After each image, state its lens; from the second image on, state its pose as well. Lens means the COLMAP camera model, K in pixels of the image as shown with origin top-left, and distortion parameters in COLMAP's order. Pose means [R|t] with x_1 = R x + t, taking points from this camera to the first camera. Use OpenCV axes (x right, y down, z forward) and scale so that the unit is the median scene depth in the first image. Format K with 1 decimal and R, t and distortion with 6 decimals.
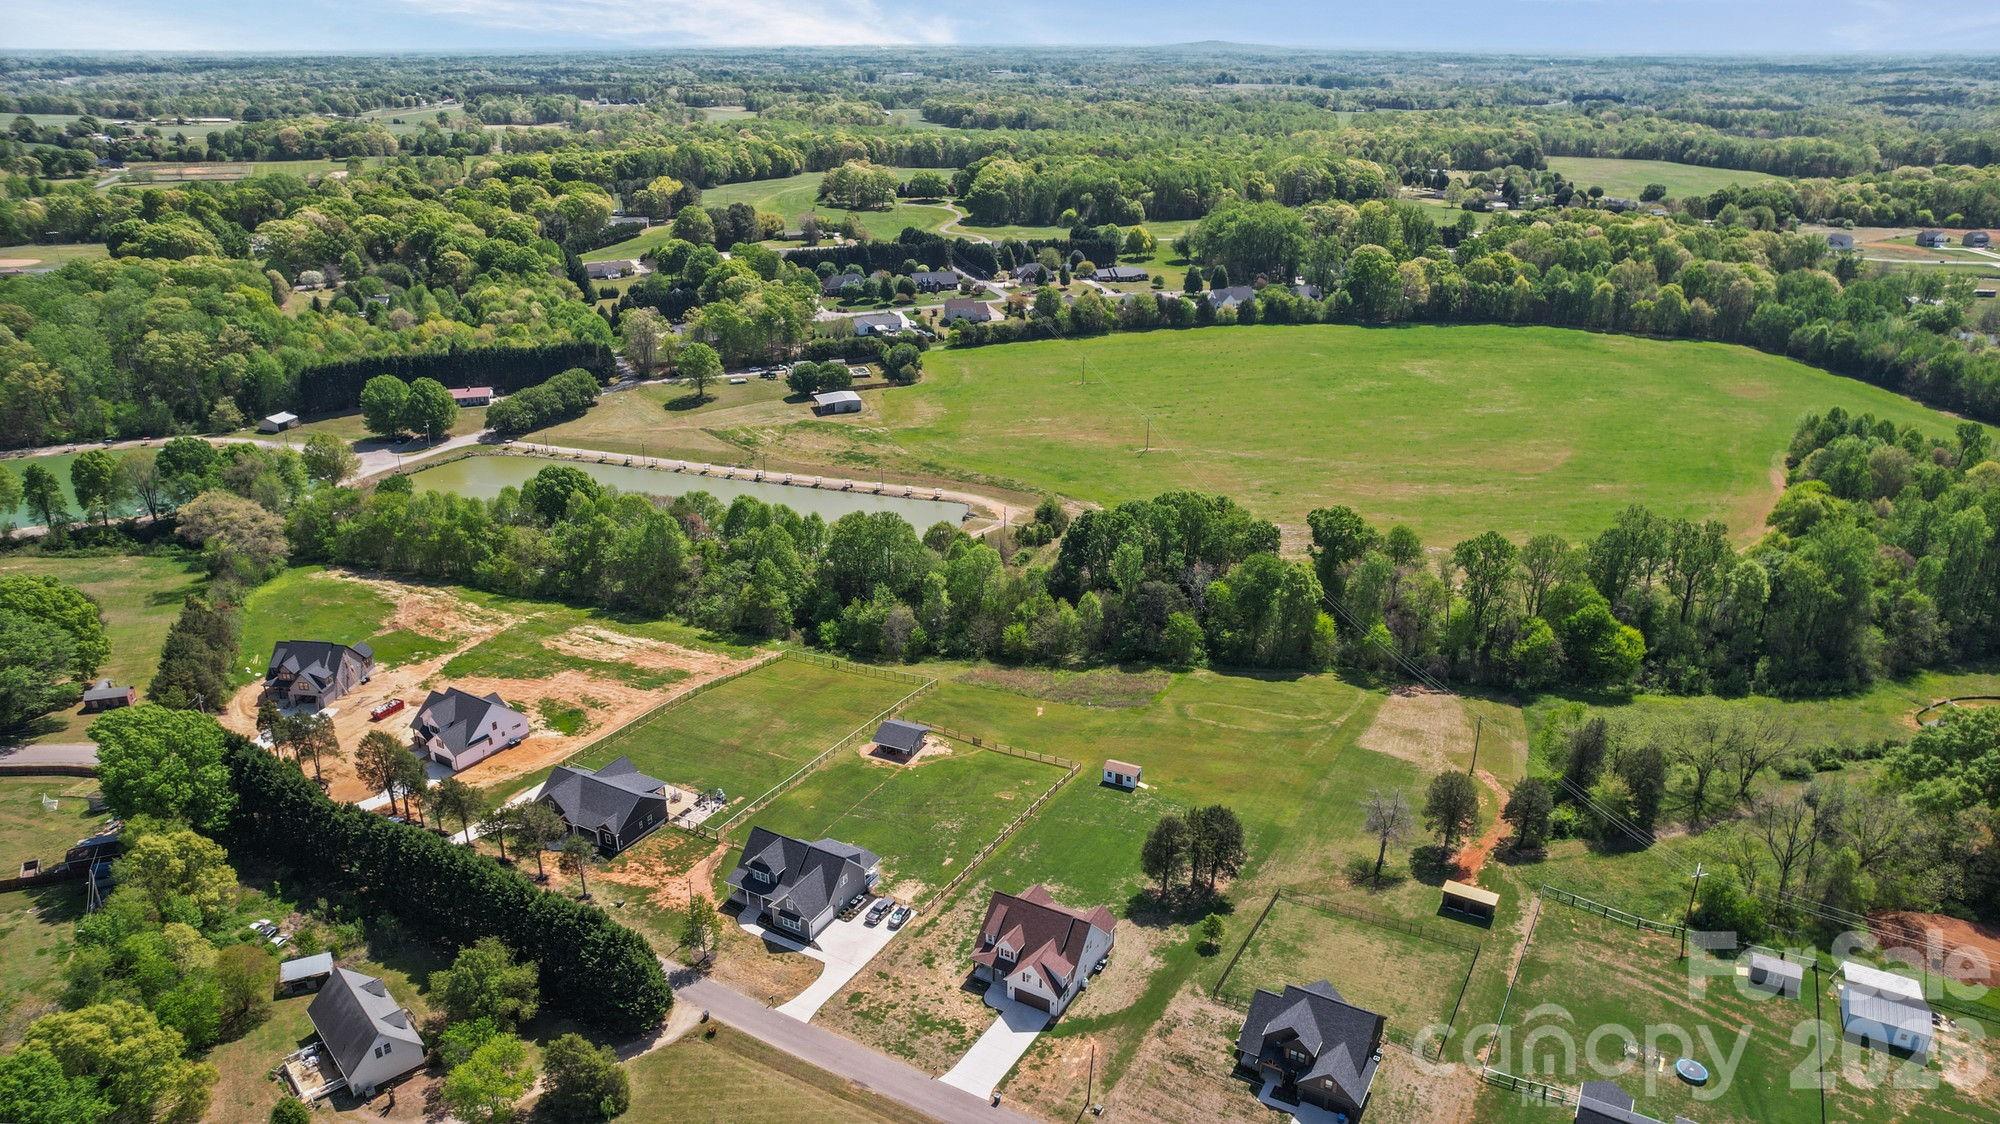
lens RADIAL K [[1301.3, 0, 1000.0], [0, 1301.3, 562.0], [0, 0, 1]] dist [-0.086979, 0.086505]
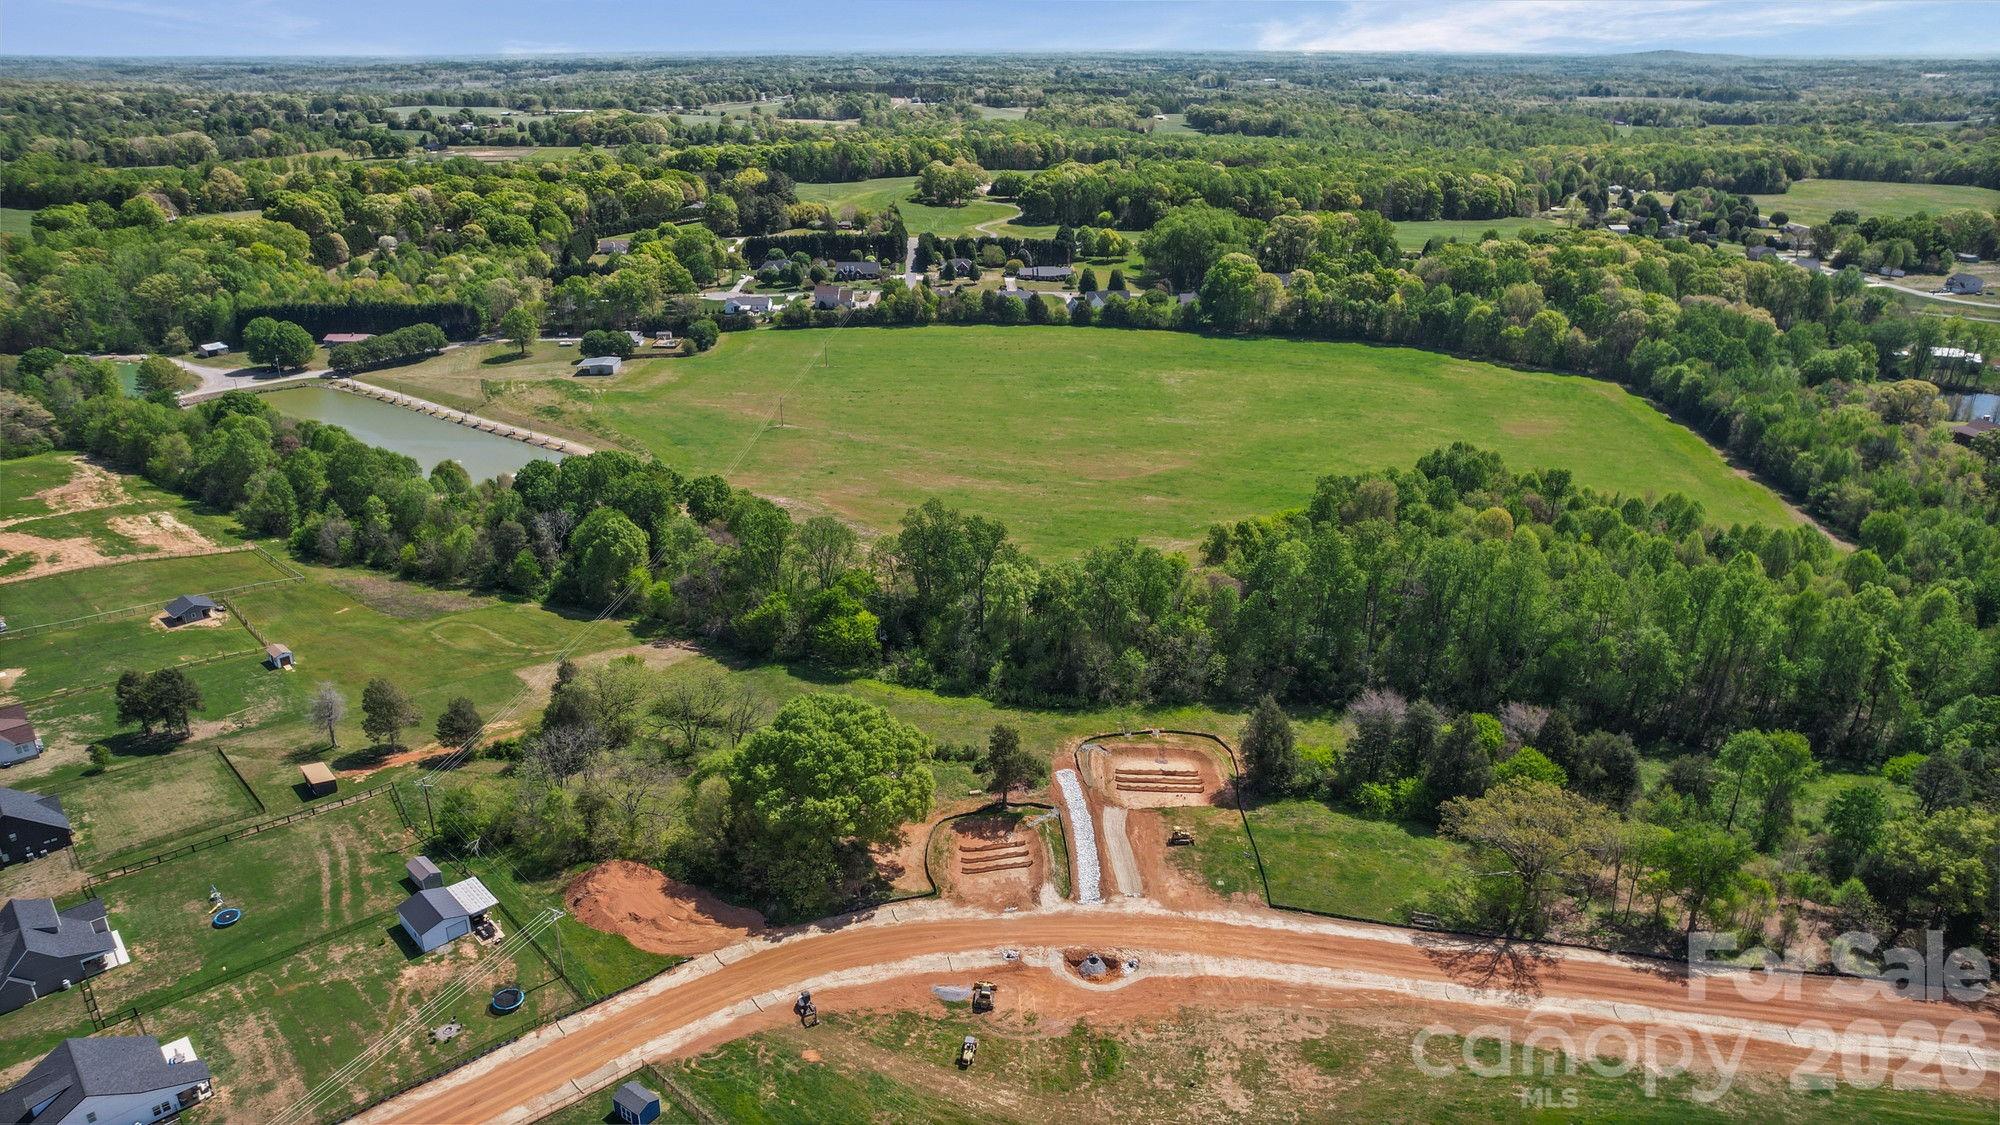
lens RADIAL K [[1301.3, 0, 1000.0], [0, 1301.3, 562.5], [0, 0, 1]] dist [-0.086979, 0.086505]
pose [[0.950933, 0.115970, -0.286842, 0.440662], [-0.116738, 0.993057, 0.014486, -0.007995], [0.286530, 0.019710, 0.957868, 0.018815]]
